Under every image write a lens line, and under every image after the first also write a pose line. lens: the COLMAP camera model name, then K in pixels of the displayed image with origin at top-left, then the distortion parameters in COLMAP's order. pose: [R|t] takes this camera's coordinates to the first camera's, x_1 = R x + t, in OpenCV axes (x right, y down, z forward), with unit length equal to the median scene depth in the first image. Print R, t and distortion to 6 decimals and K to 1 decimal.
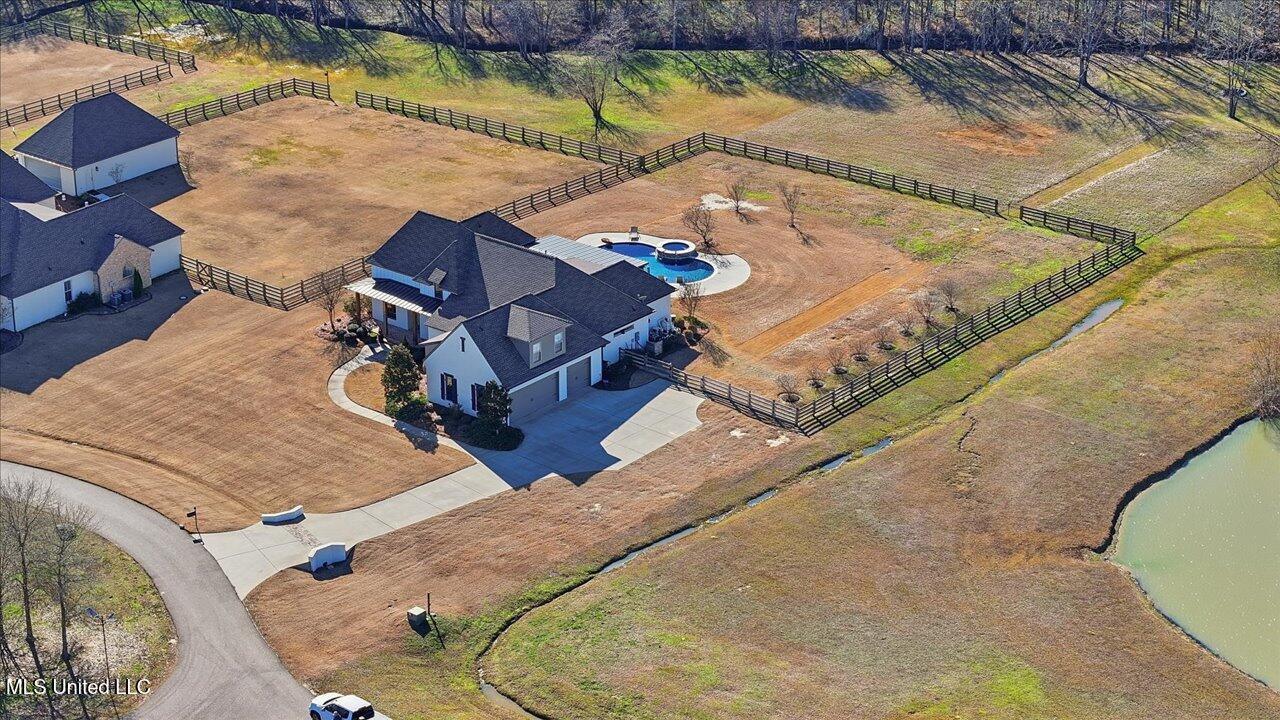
lens RADIAL K [[2566.5, 0, 640.0], [0, 2566.5, 360.0], [0, 0, 1]] dist [-0.230346, 1.245044]
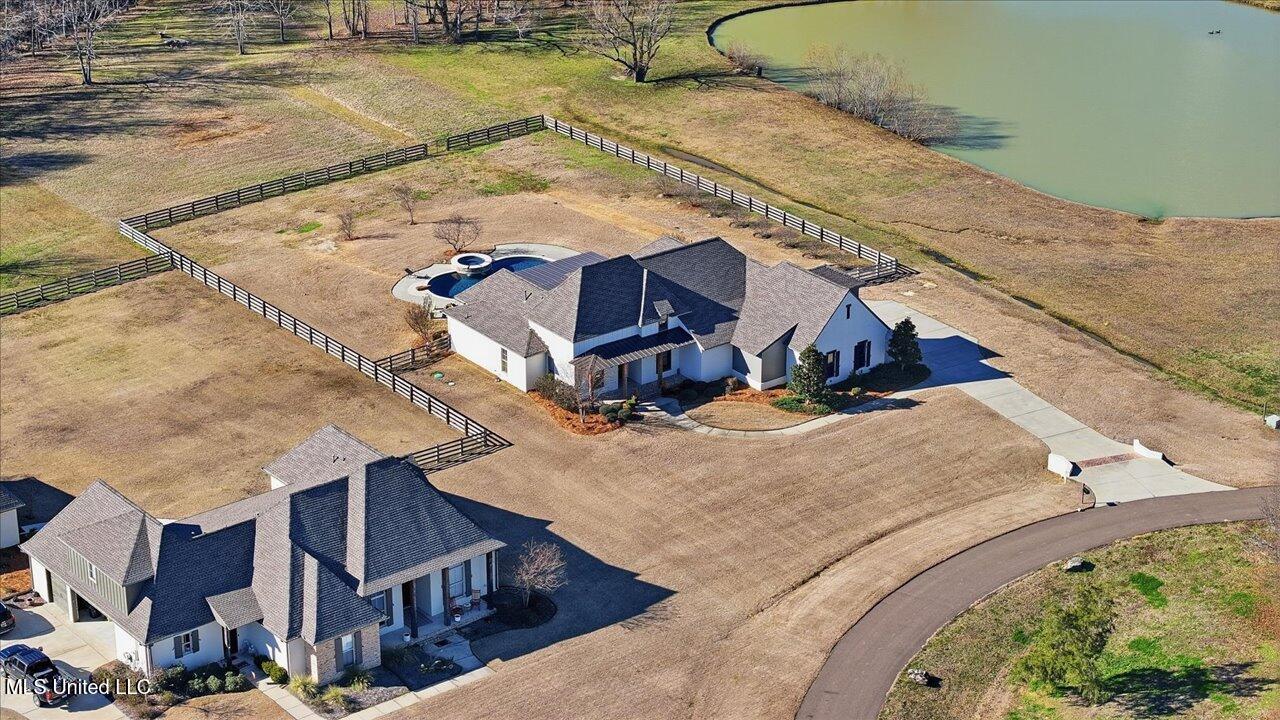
lens RADIAL K [[2566.5, 0, 640.0], [0, 2566.5, 360.0], [0, 0, 1]] dist [-0.230346, 1.245044]
pose [[0.234968, -0.387310, 0.891505, -0.878340], [0.381236, 0.880414, 0.282011, -0.269232], [-0.894119, 0.273610, 0.354525, 0.636631]]
